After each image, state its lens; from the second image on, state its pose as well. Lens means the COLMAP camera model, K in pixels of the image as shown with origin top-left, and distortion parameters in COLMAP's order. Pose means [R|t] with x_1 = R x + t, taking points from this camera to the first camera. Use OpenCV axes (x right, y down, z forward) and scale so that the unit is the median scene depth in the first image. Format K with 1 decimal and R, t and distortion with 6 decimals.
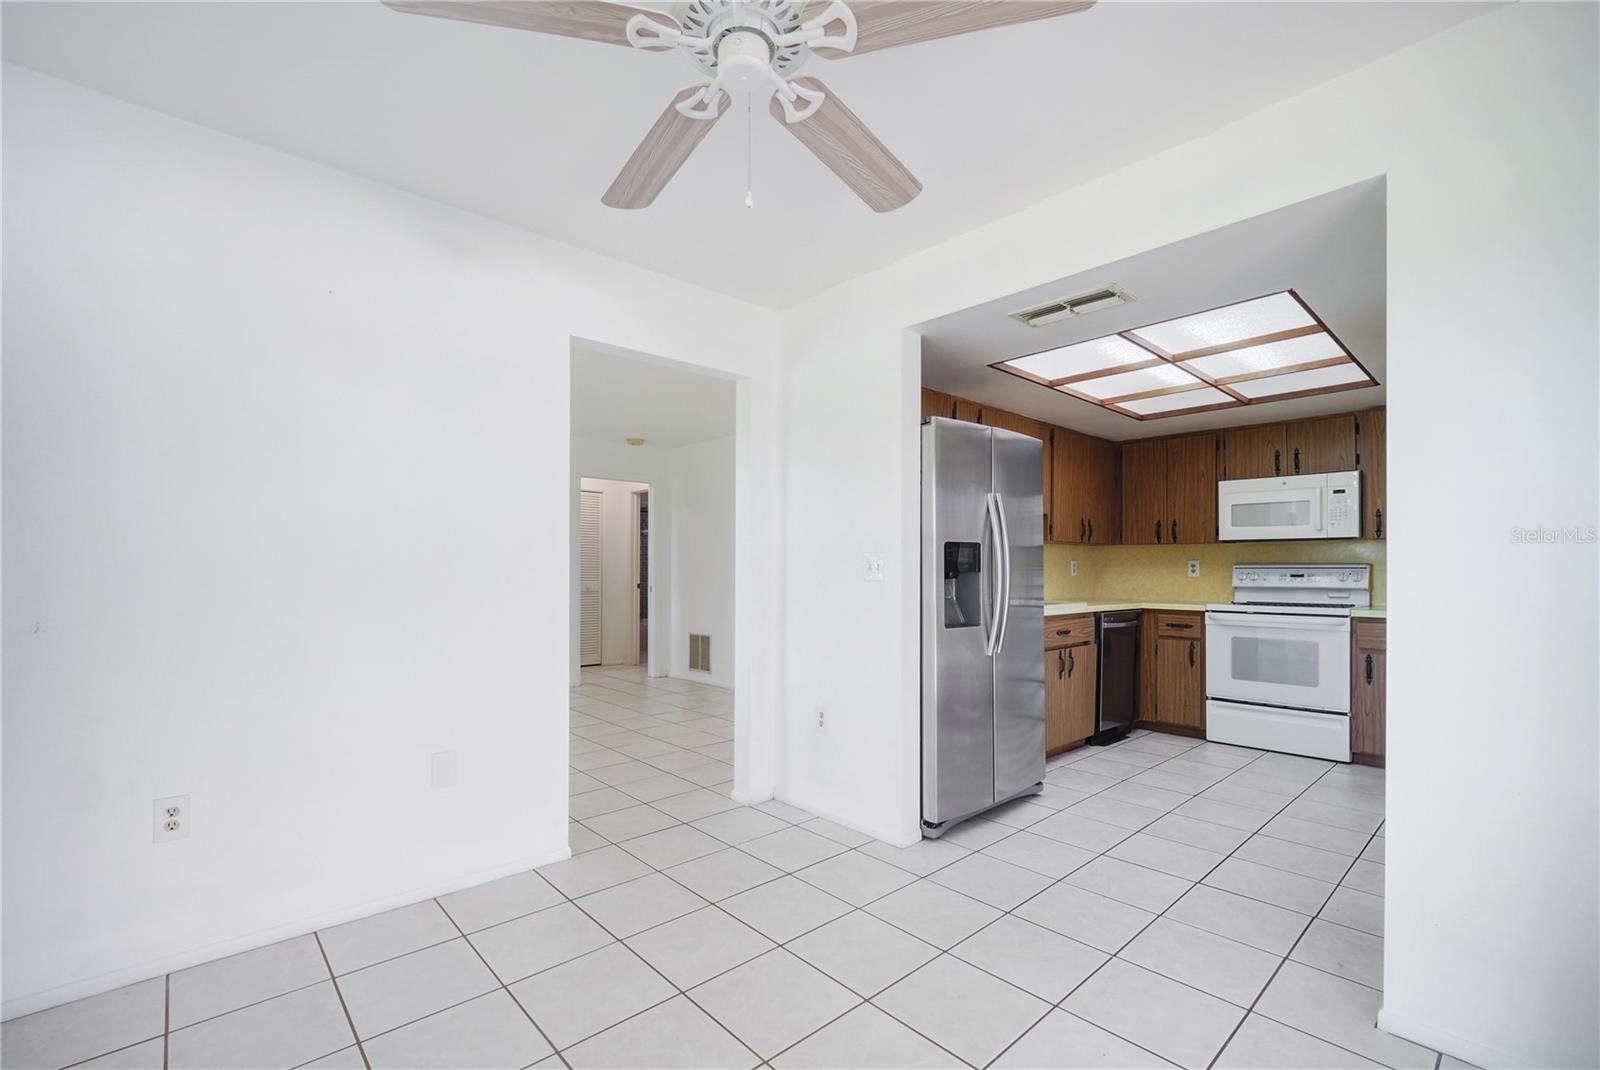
lens RADIAL K [[690.8, 0, 793.0], [0, 690.8, 562.8], [0, 0, 1]] dist [-0.008959, -0.001846]
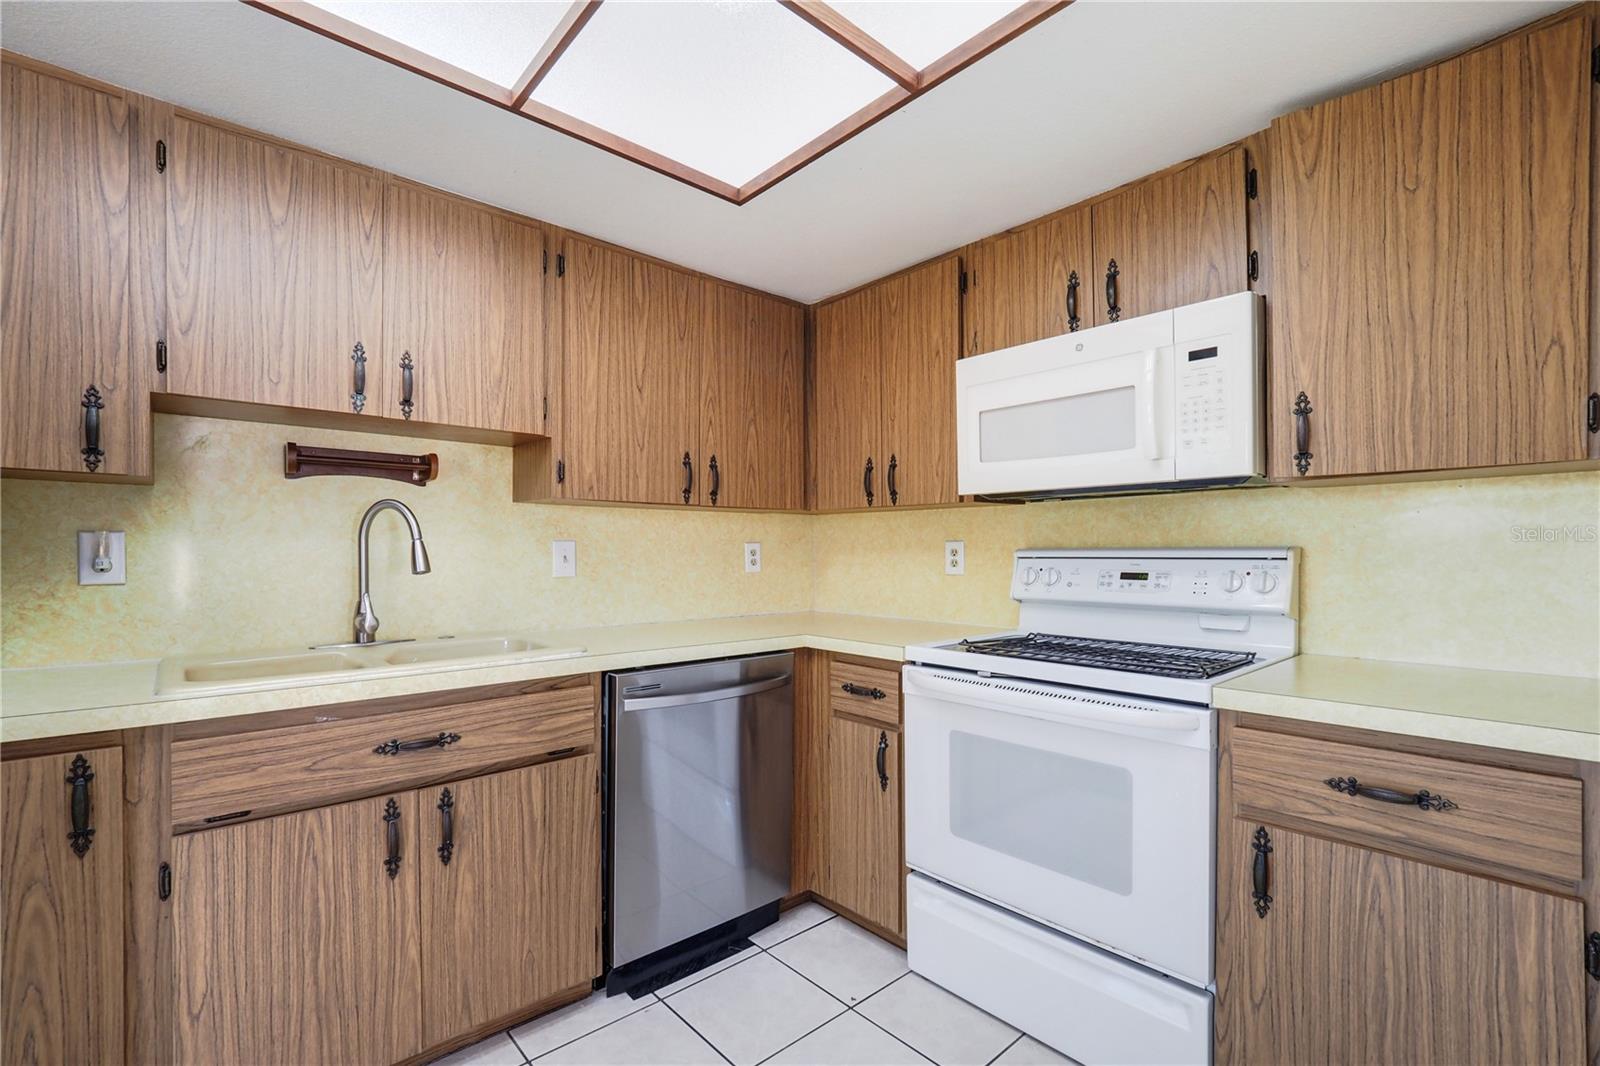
lens RADIAL K [[690.8, 0, 788.3], [0, 690.8, 552.3], [0, 0, 1]] dist [-0.008959, -0.001846]
pose [[0.999949, -0.004531, -0.008995, 0.539429], [0.004610, 0.999951, 0.008781, -0.000945], [0.008955, -0.008822, 0.999921, 0.586977]]
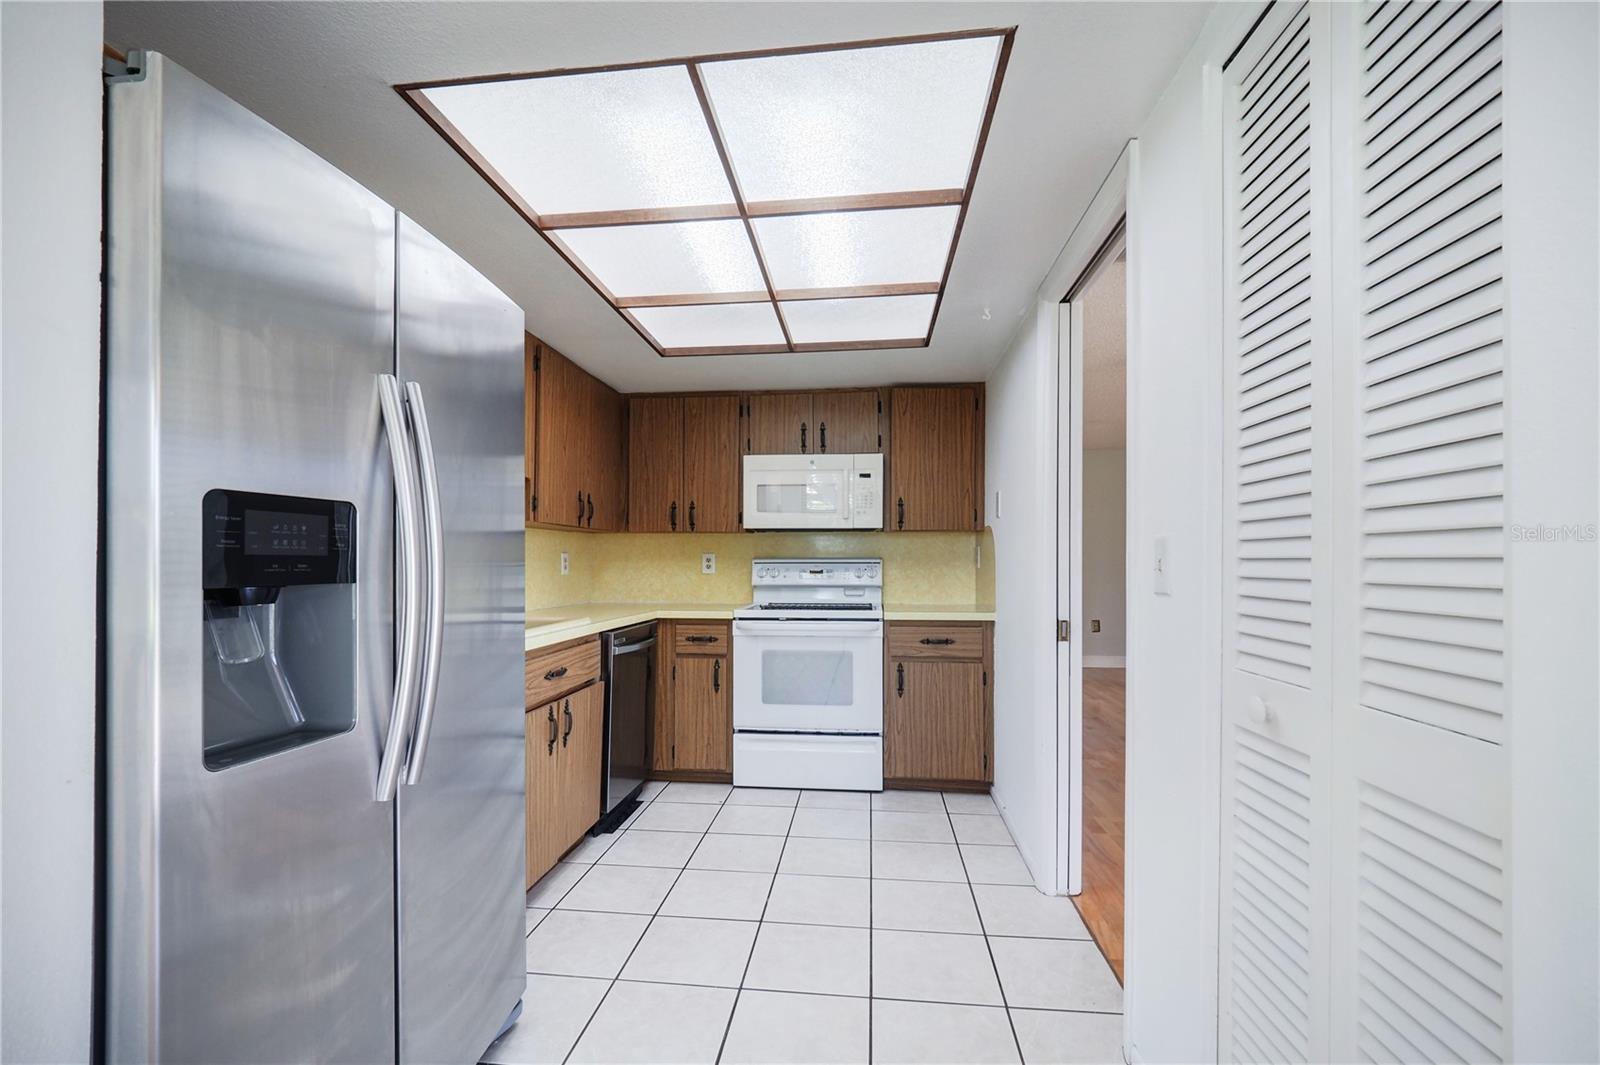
lens RADIAL K [[684.7, 0, 783.9], [0, 684.7, 546.5], [0, 0, 1]] dist [-0.009250, -0.000592]
pose [[0.754265, 0.011138, 0.656476, 0.137832], [-0.002767, 0.999901, -0.013786, -0.000981], [-0.656564, 0.008581, 0.754221, 0.385853]]
